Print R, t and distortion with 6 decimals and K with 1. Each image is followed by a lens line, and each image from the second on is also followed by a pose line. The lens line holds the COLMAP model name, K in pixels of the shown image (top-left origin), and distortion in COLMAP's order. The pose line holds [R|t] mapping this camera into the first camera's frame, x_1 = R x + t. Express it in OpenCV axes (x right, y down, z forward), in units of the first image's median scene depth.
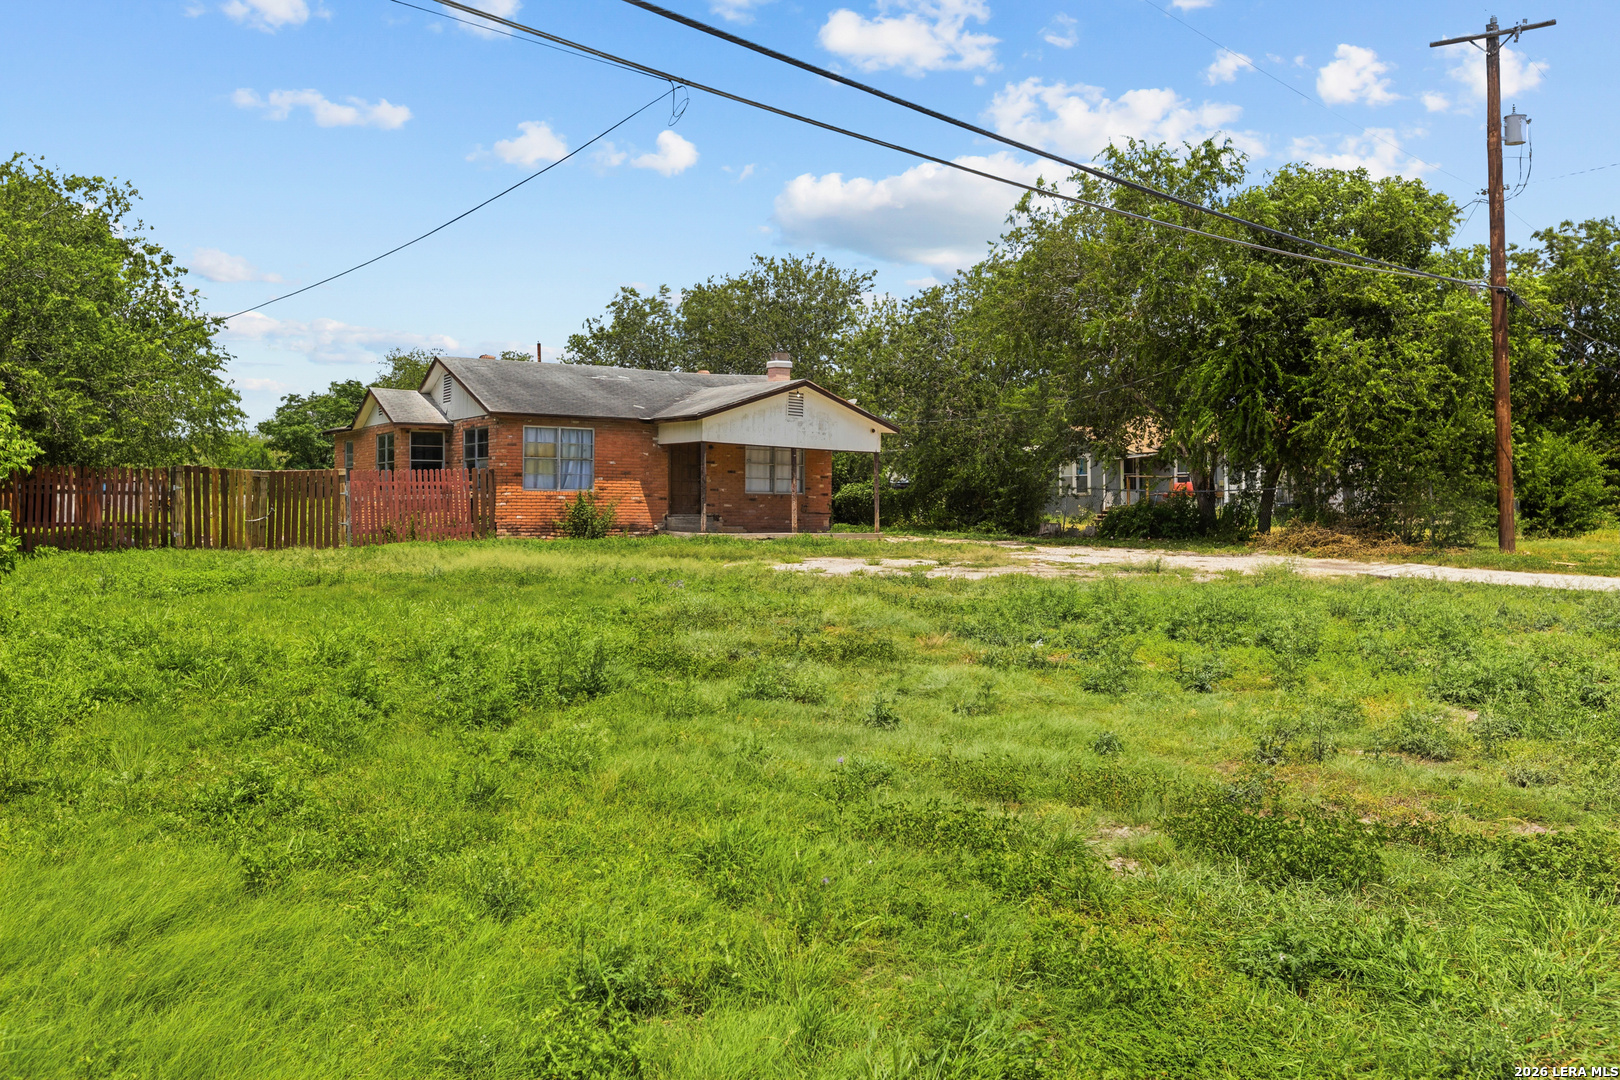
lens RADIAL K [[1391.2, 0, 806.9], [0, 1391.2, 537.7], [0, 0, 1]] dist [0.002418, 0.000599]
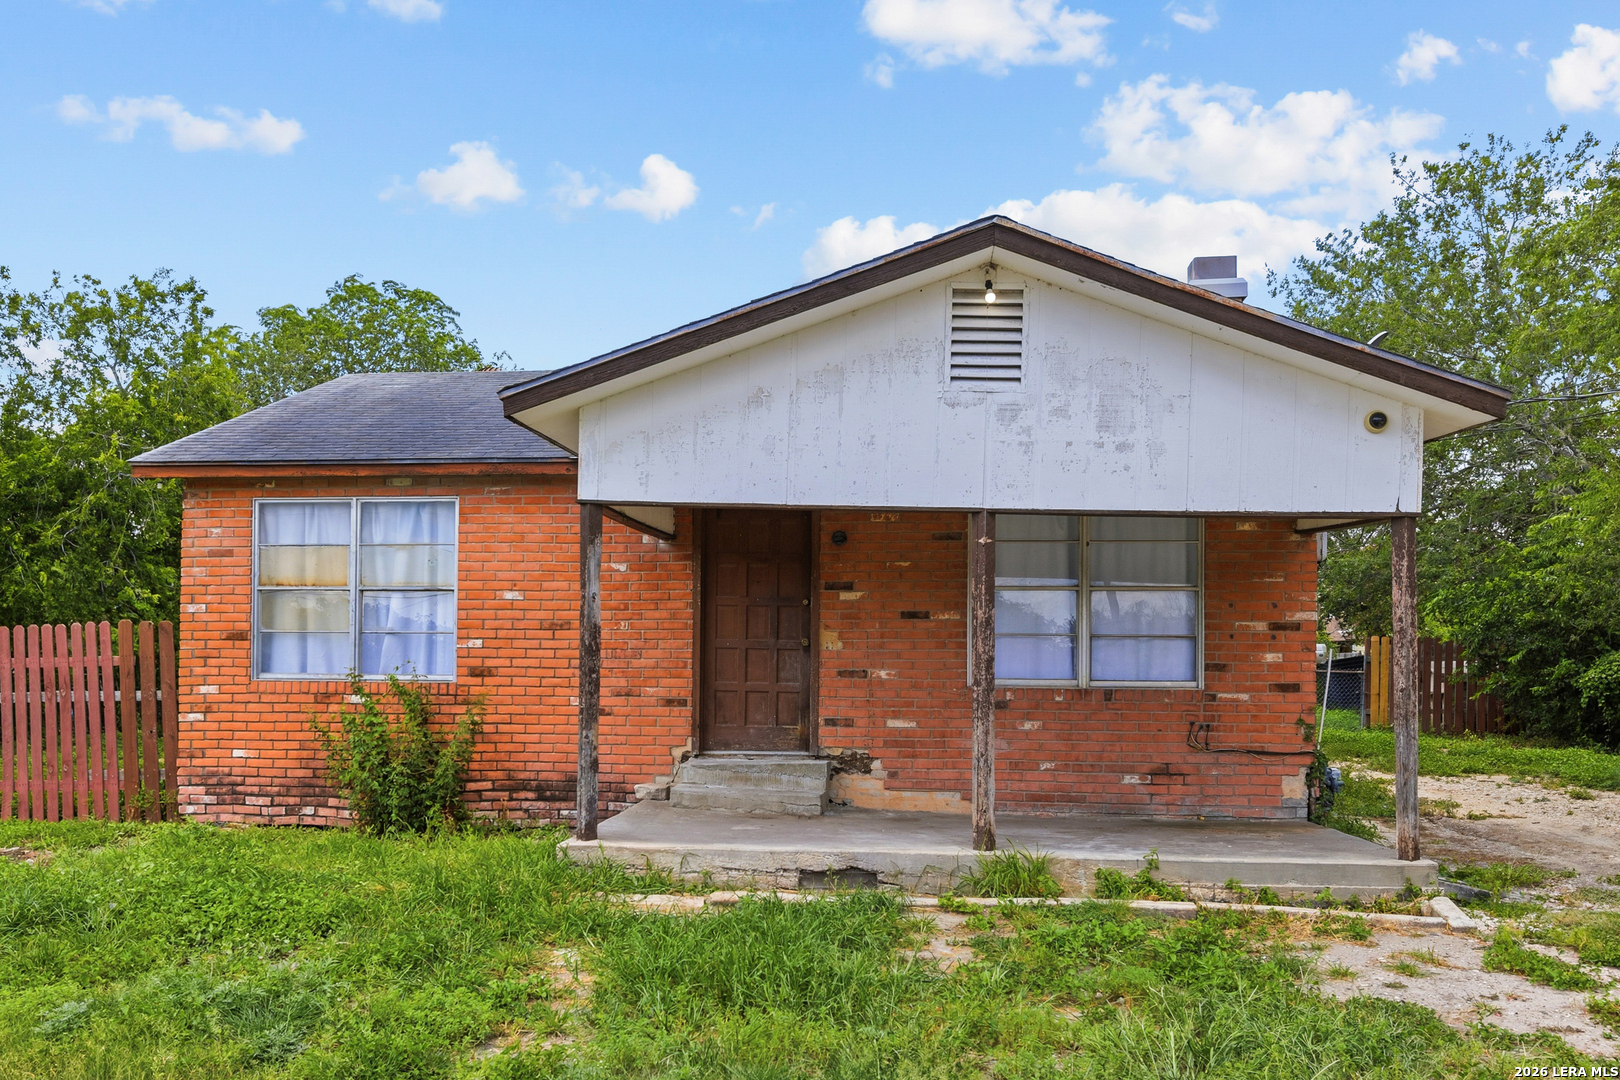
lens RADIAL K [[1304.0, 0, 790.3], [0, 1304.0, 655.4], [0, 0, 1]] dist [0.005819, 0.008705]
pose [[0.777959, -0.010878, -0.628221, 0.111457], [-0.013408, 0.999335, -0.033908, -0.029518], [0.628172, 0.034802, 0.777296, 0.792774]]
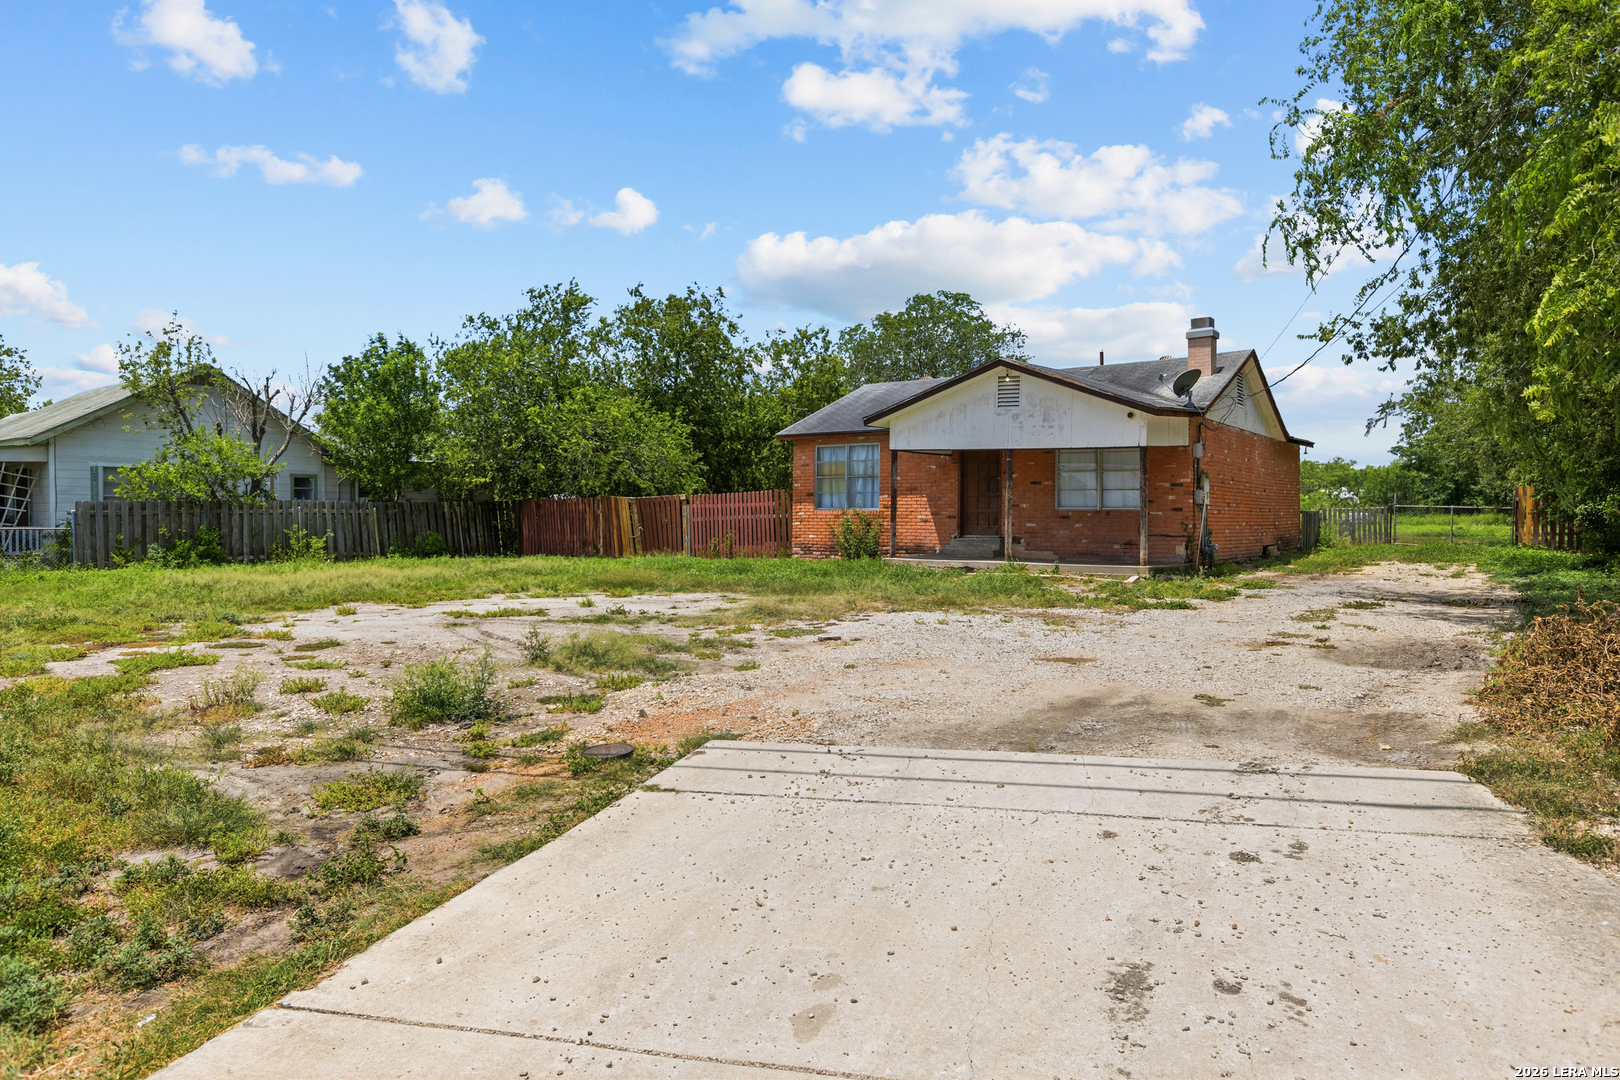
lens RADIAL K [[1066.9, 0, 799.4], [0, 1066.9, 543.0], [0, 0, 1]] dist [0.009033, 0.000093]
pose [[0.369081, 0.013707, -0.929296, 0.490523], [-0.021929, 0.999741, 0.006037, -0.014040], [0.929139, 0.018151, 0.369286, 0.676889]]
